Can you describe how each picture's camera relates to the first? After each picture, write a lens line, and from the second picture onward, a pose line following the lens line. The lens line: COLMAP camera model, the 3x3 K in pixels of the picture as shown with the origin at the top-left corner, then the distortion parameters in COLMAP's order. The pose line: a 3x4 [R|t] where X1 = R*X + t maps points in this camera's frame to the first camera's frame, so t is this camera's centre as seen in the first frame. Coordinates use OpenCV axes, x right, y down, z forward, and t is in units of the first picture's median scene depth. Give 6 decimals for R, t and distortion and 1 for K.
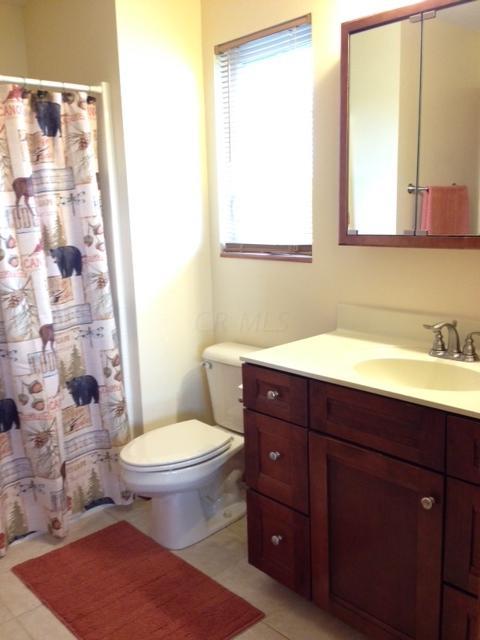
lens RADIAL K [[609.6, 0, 240.2], [0, 609.6, 321.8], [0, 0, 1]] dist [0.069575, -0.012591]
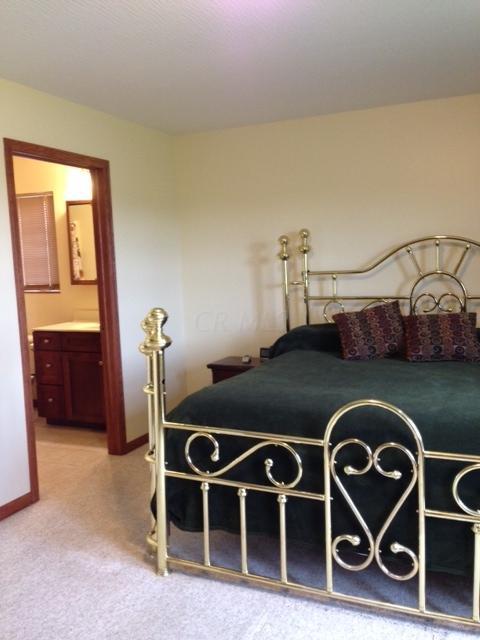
lens RADIAL K [[609.6, 0, 240.2], [0, 609.6, 321.8], [0, 0, 1]] dist [0.069575, -0.012591]
pose [[0.924770, -0.040621, 0.378353, -0.162895], [0.077375, 0.993587, -0.082446, 0.306593], [-0.372577, 0.105519, 0.921983, -1.655160]]
